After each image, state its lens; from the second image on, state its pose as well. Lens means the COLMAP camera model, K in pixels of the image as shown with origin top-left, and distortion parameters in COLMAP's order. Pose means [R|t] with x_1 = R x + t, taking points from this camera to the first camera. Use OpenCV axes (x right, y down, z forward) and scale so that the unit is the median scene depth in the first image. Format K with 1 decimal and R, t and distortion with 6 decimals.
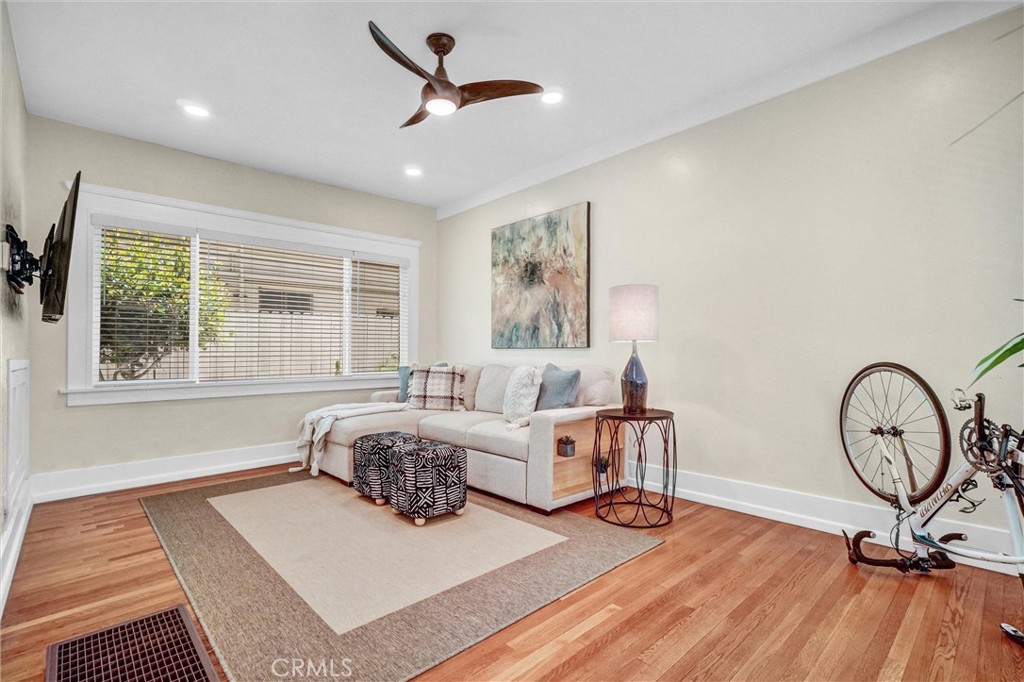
lens RADIAL K [[480.9, 0, 512.0], [0, 480.9, 341.0], [0, 0, 1]] dist [0.001097, 0.000162]
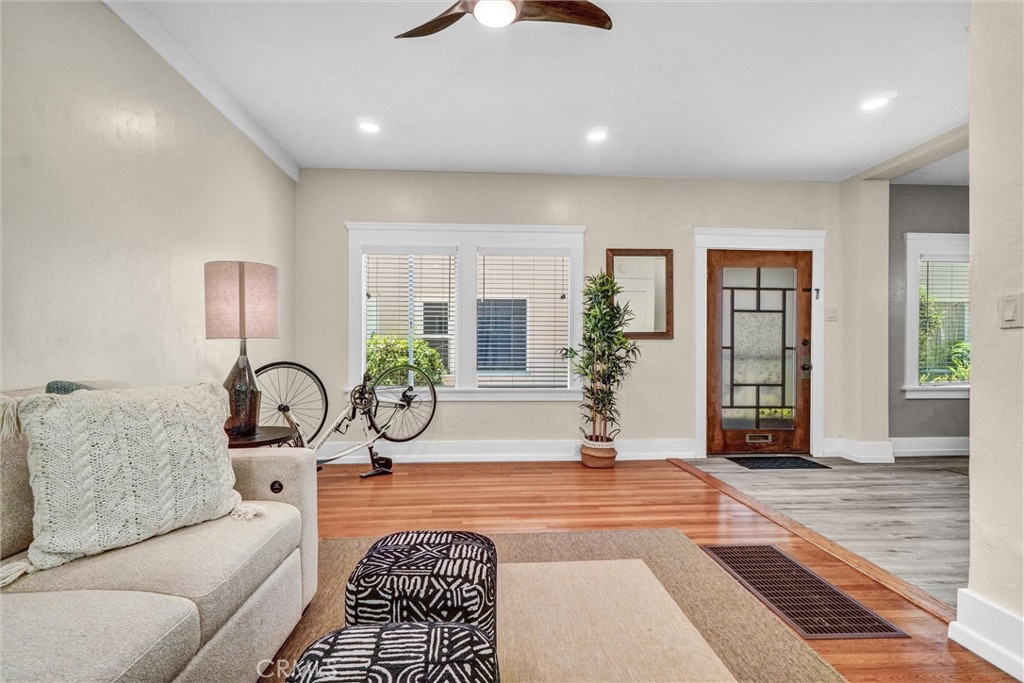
lens RADIAL K [[465.0, 0, 504.5], [0, 465.0, 358.7], [0, 0, 1]] dist [-0.002126, -0.000213]
pose [[-0.764180, -0.002088, 0.644999, -0.373607], [-0.012691, 0.999850, -0.011799, 0.025361], [-0.644878, -0.017202, -0.764092, 0.928802]]
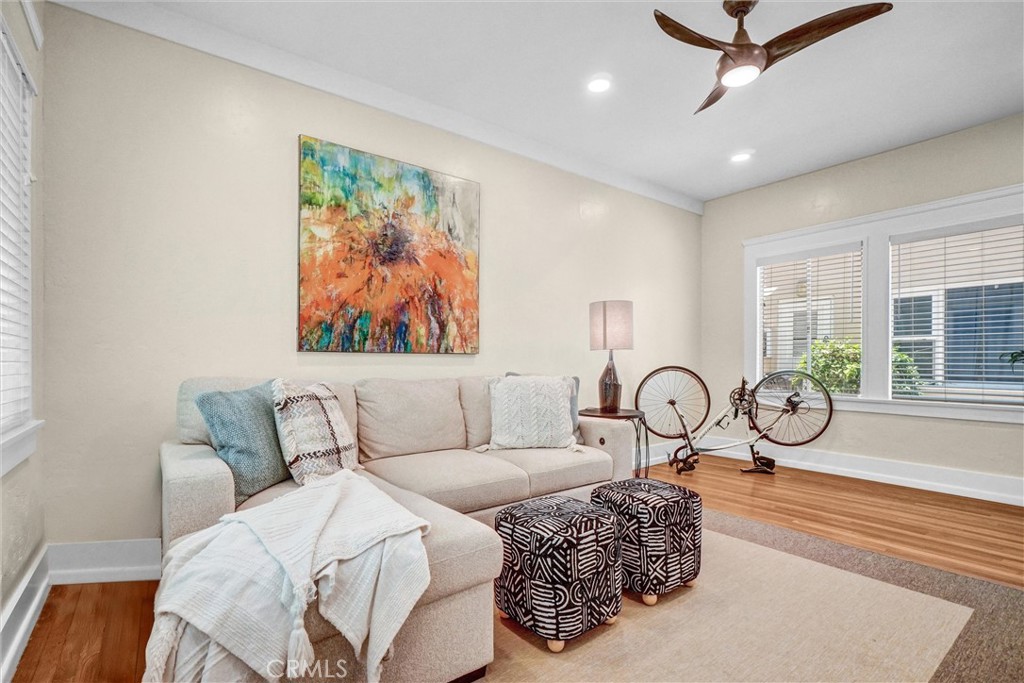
lens RADIAL K [[470.3, 0, 513.8], [0, 470.3, 362.3], [0, 0, 1]] dist [-0.001071, -0.000042]
pose [[0.101622, 0.003050, 0.994818, -0.636212], [-0.023265, 0.999729, -0.000688, 0.026517], [-0.994551, -0.023075, 0.101666, 0.804271]]
